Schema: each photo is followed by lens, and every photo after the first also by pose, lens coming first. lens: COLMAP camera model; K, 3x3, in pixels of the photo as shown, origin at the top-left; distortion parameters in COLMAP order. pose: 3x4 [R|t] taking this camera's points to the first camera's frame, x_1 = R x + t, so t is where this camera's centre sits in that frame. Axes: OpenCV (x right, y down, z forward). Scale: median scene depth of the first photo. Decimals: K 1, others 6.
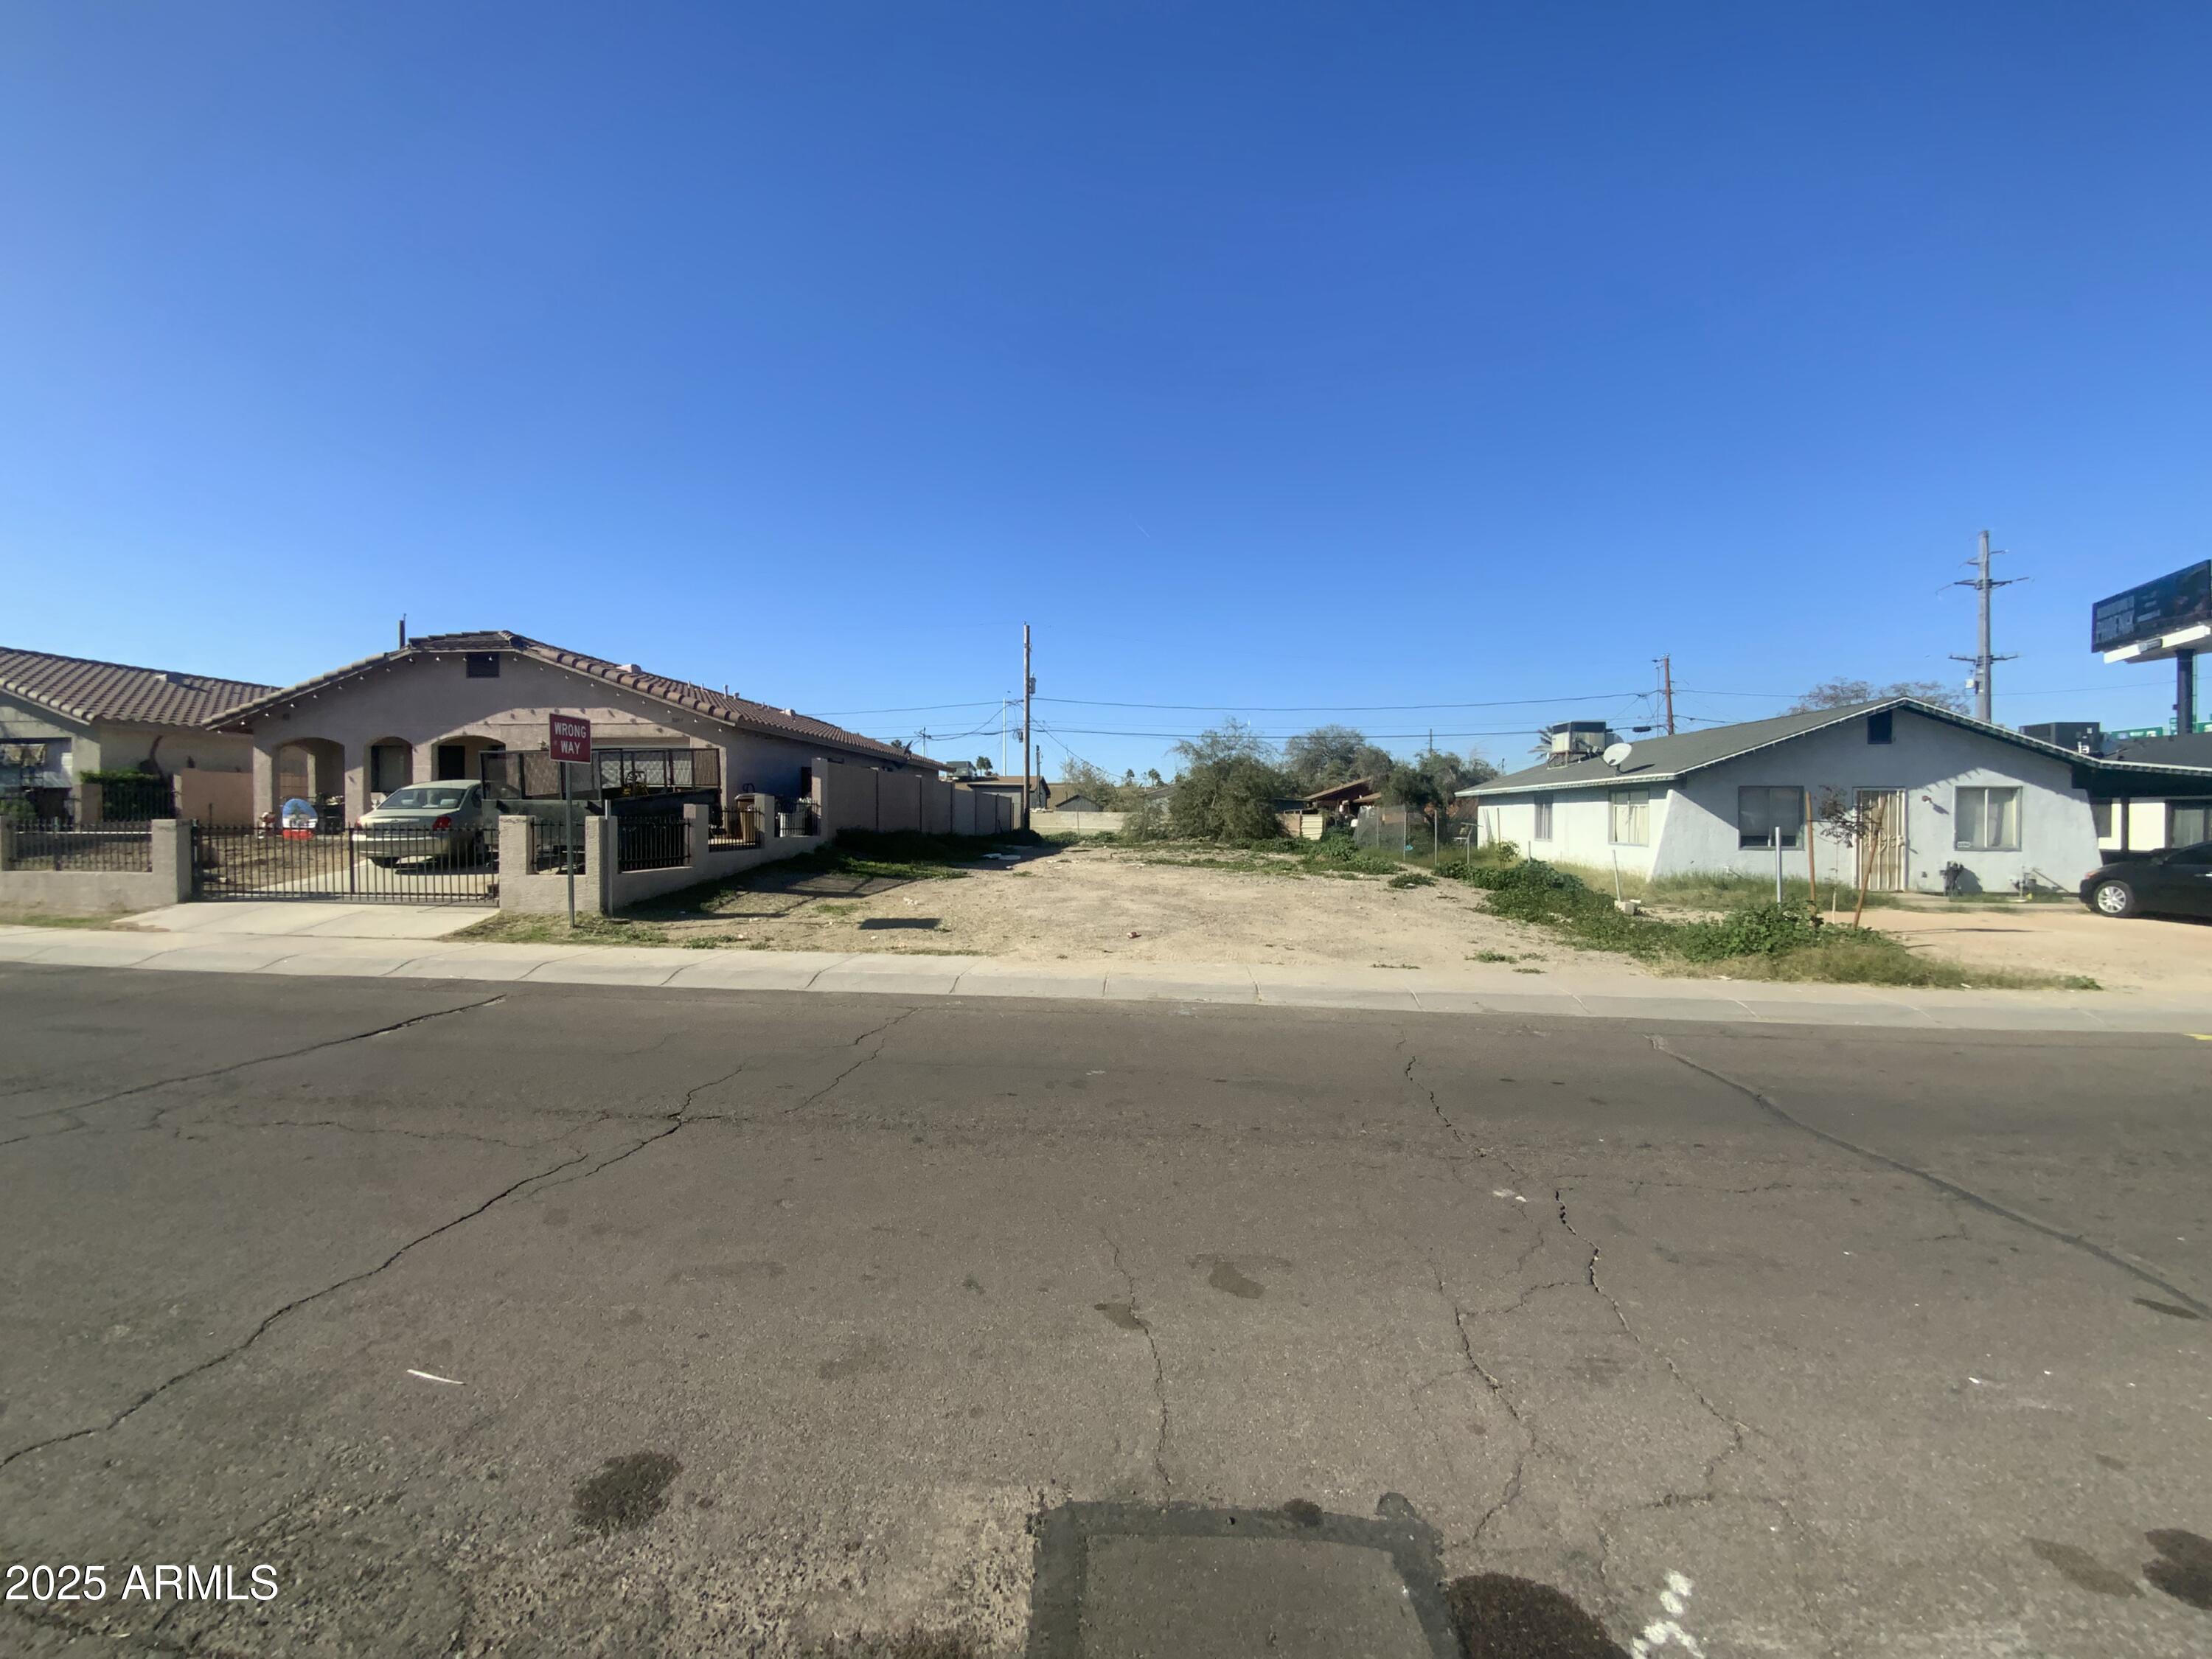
lens RADIAL K [[904.7, 0, 1100.7], [0, 904.7, 834.4], [0, 0, 1]] dist [0.012052, -0.012580]
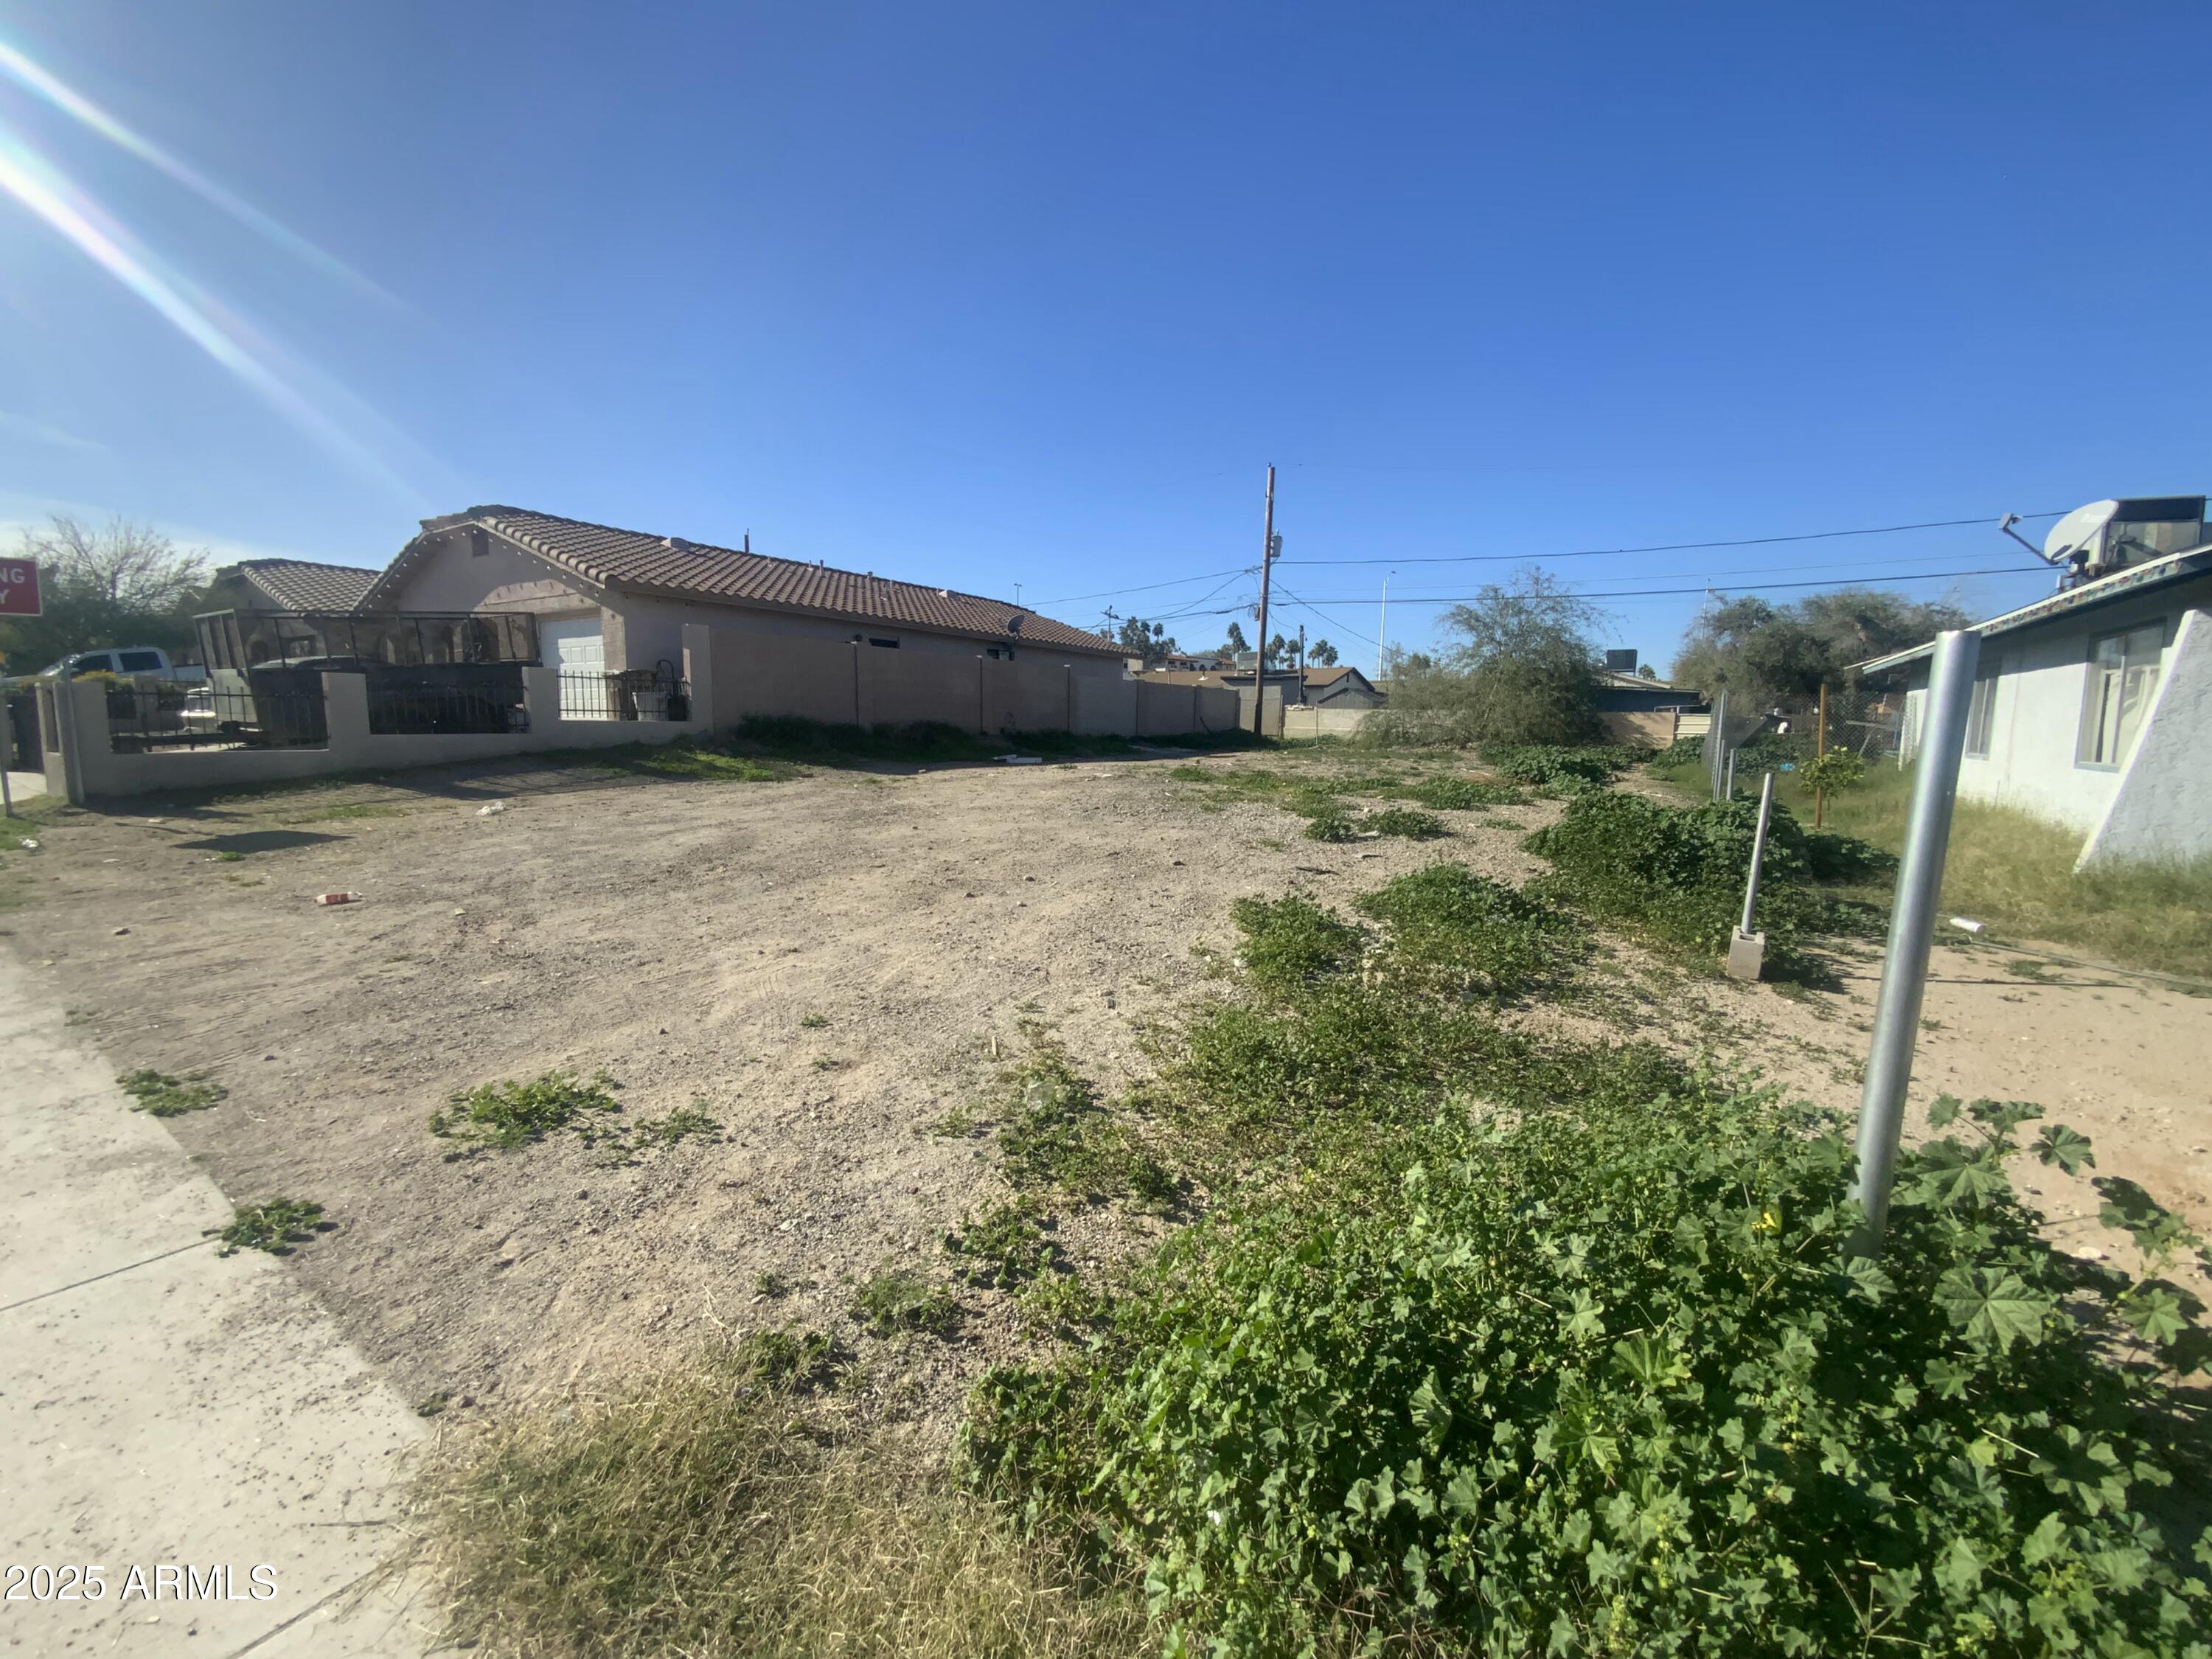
lens RADIAL K [[904.7, 0, 1100.7], [0, 904.7, 834.4], [0, 0, 1]] dist [0.012052, -0.012580]
pose [[0.874612, 0.068991, -0.479889, 0.406526], [-0.019672, 0.994058, 0.107056, 0.007276], [0.484424, -0.084192, 0.870773, 0.465874]]
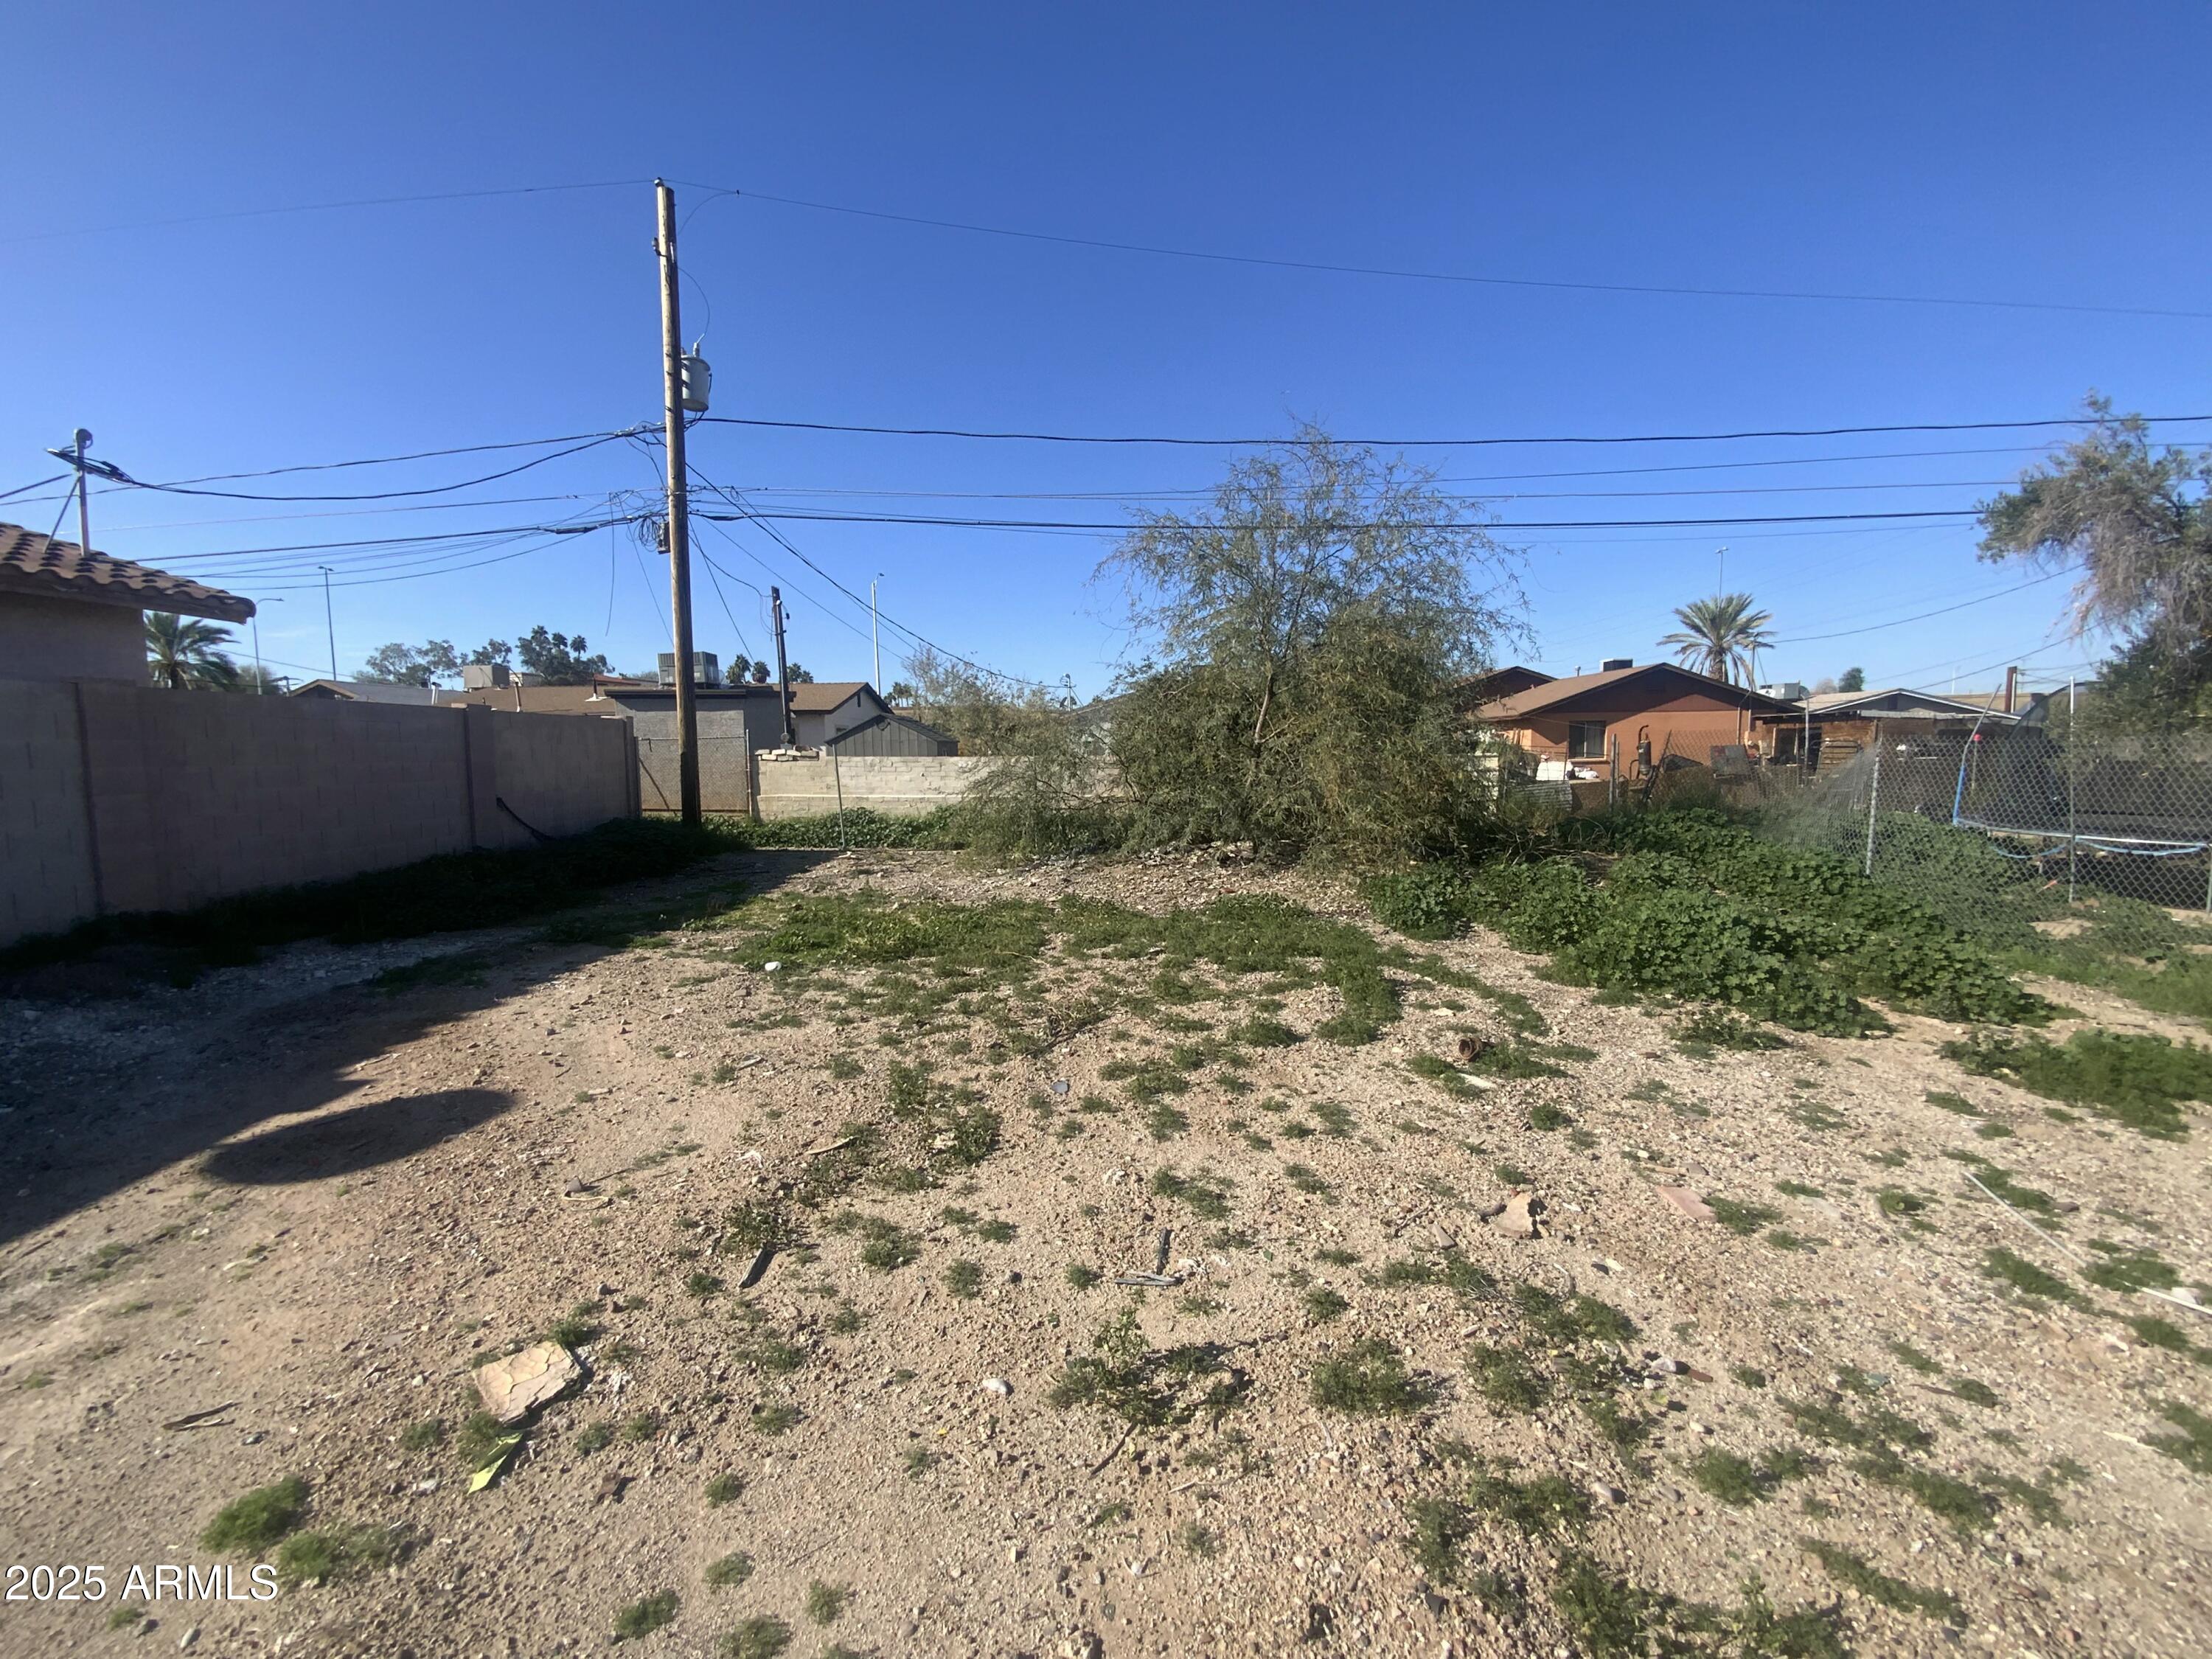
lens RADIAL K [[870.0, 0, 1145.9], [0, 870.0, 834.3], [0, 0, 1]] dist [-0.014861, -0.000313]
pose [[0.993864, -0.026558, 0.107372, 0.108034], [0.017789, 0.996489, 0.081815, -0.047863], [-0.109168, -0.079403, 0.990847, 1.420523]]
